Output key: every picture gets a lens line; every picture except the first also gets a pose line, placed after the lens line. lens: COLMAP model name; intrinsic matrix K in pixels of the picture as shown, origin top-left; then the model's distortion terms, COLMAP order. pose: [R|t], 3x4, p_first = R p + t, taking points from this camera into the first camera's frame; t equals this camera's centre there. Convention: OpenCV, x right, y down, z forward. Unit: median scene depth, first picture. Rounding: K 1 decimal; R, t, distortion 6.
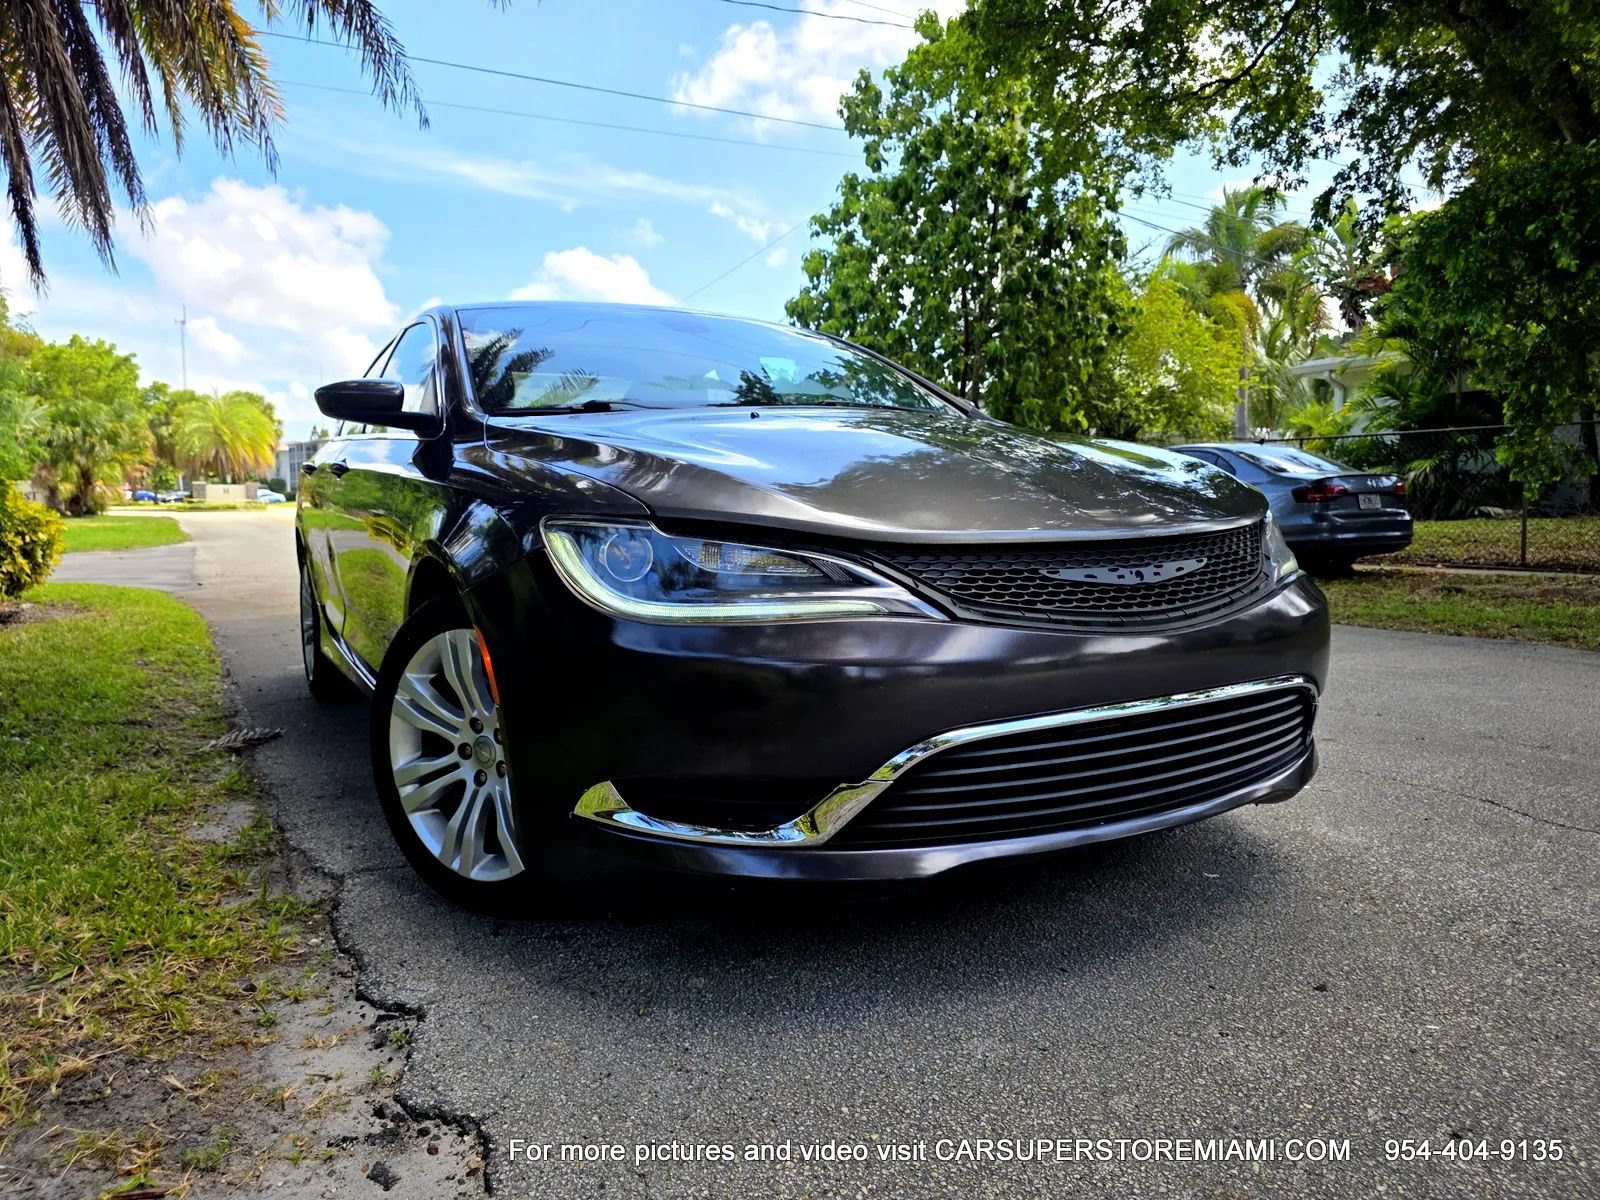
lens RADIAL K [[1097.0, 0, 790.8], [0, 1097.0, 594.5], [0, 0, 1]] dist [0.035971, -0.030680]
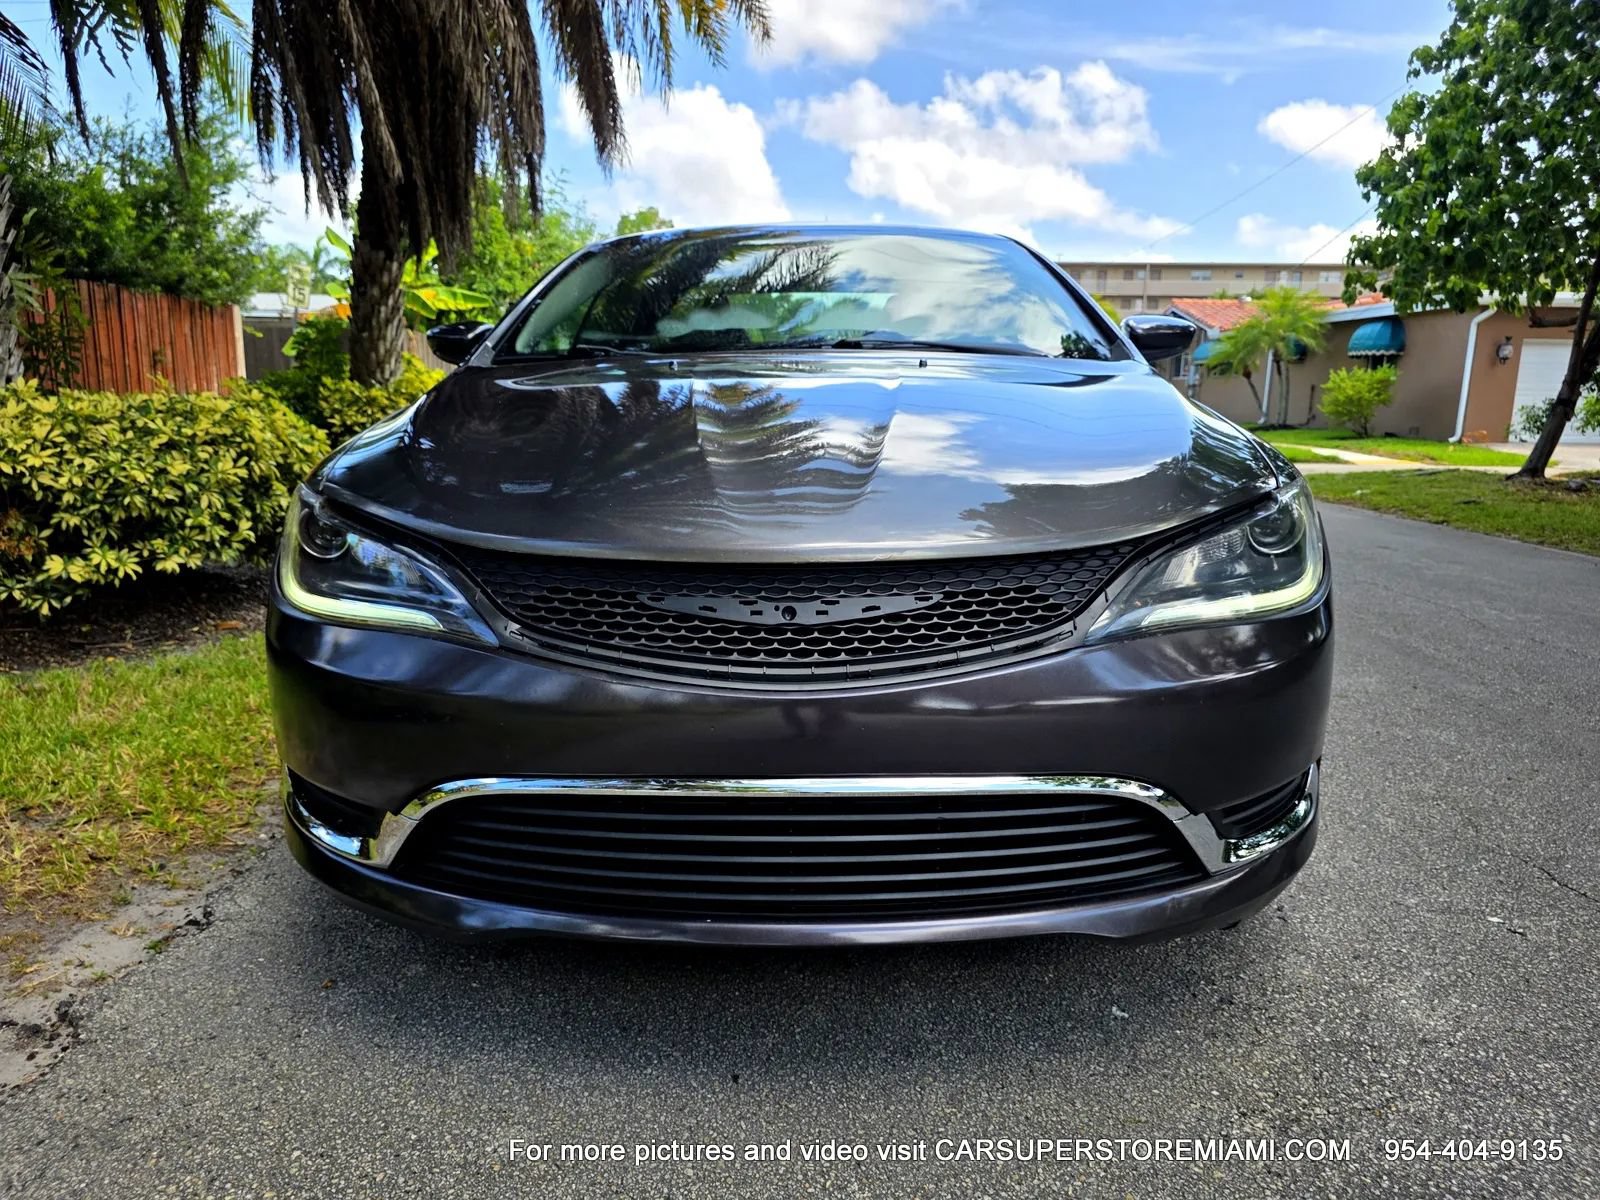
lens RADIAL K [[1098.8, 0, 786.8], [0, 1098.8, 605.9], [0, 0, 1]] dist [0.032230, -0.027914]
pose [[0.862997, 0.112716, -0.492474, 0.087833], [-0.062798, 0.991167, 0.116809, -0.014070], [0.501290, -0.069879, 0.862453, 0.045333]]
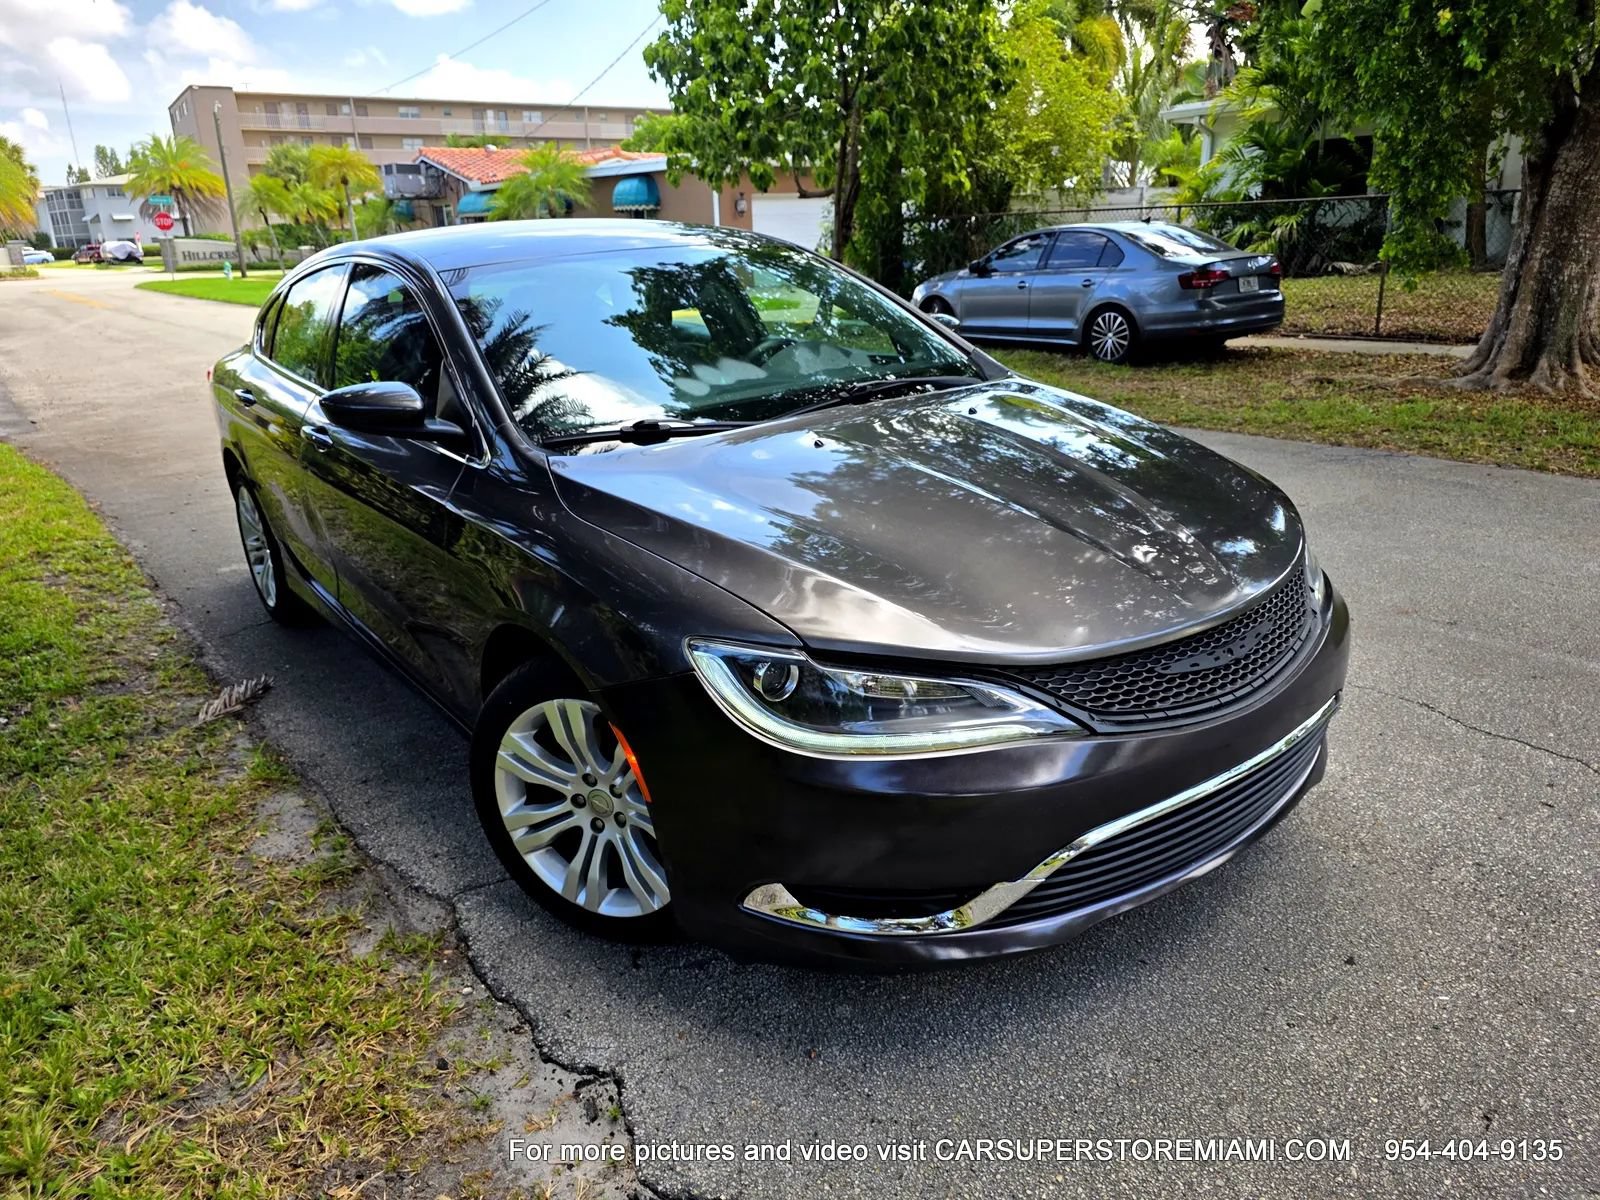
lens RADIAL K [[1095.7, 0, 808.2], [0, 1095.7, 610.3], [0, 0, 1]] dist [0.038737, -0.033833]
pose [[0.988097, -0.076357, 0.133546, -0.032564], [0.041567, 0.968349, 0.246116, -0.045289], [-0.148112, -0.237635, 0.959996, -0.000089]]
